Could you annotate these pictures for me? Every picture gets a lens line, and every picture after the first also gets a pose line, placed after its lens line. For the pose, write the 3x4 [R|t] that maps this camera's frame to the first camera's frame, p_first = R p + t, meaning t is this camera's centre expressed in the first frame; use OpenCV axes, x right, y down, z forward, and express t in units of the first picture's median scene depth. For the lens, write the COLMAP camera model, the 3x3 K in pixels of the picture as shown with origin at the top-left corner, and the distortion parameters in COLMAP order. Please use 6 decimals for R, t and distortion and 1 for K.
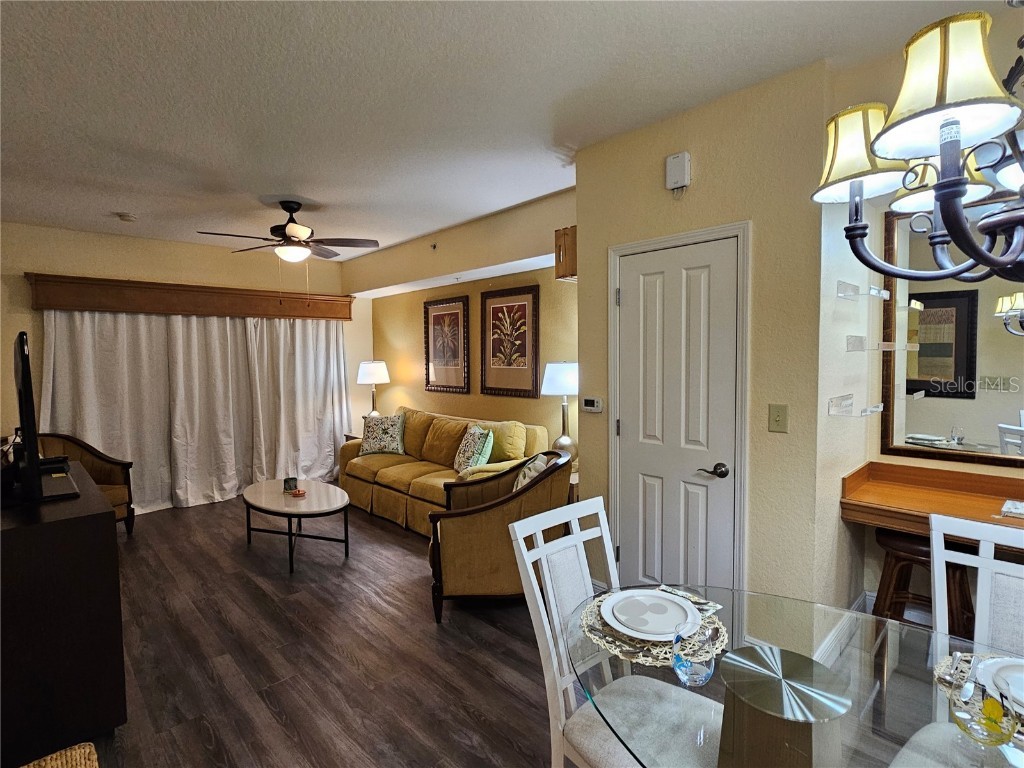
lens RADIAL K [[508.2, 0, 510.5], [0, 508.2, 382.4], [0, 0, 1]] dist [-0.001895, -0.000190]
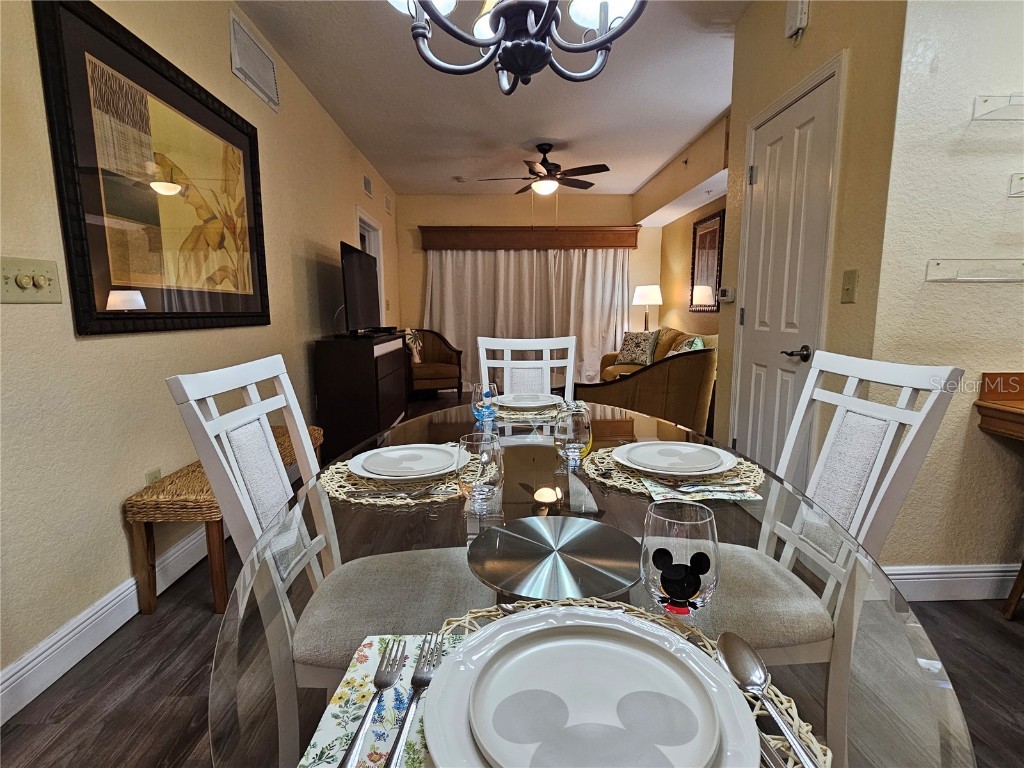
lens RADIAL K [[508.2, 0, 510.5], [0, 508.2, 382.4], [0, 0, 1]] dist [-0.001895, -0.000190]
pose [[0.743858, 0.101758, -0.660545, 0.321419], [-0.038005, 0.993182, 0.110203, 0.074412], [0.667256, -0.056872, 0.742654, -0.009375]]
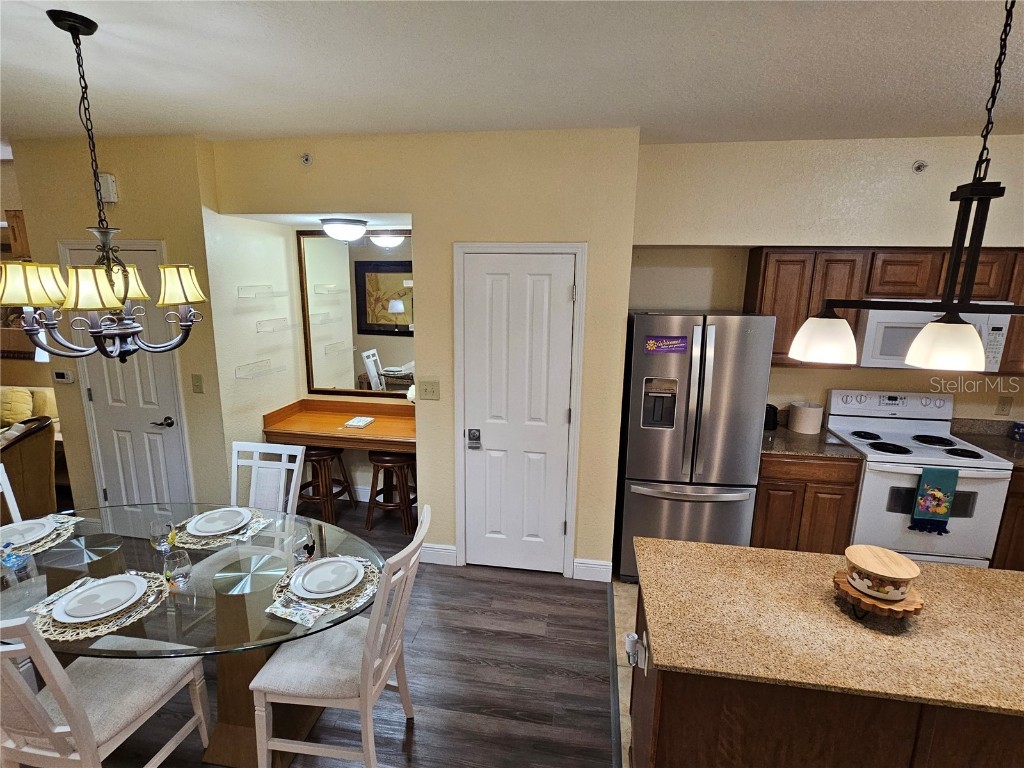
lens RADIAL K [[508.2, 0, 510.5], [0, 508.2, 382.4], [0, 0, 1]] dist [-0.001895, -0.000190]
pose [[0.799272, -0.097340, 0.593035, 0.179216], [0.005124, 0.987863, 0.155241, -0.073096], [-0.600948, -0.121041, 0.790070, -0.326557]]
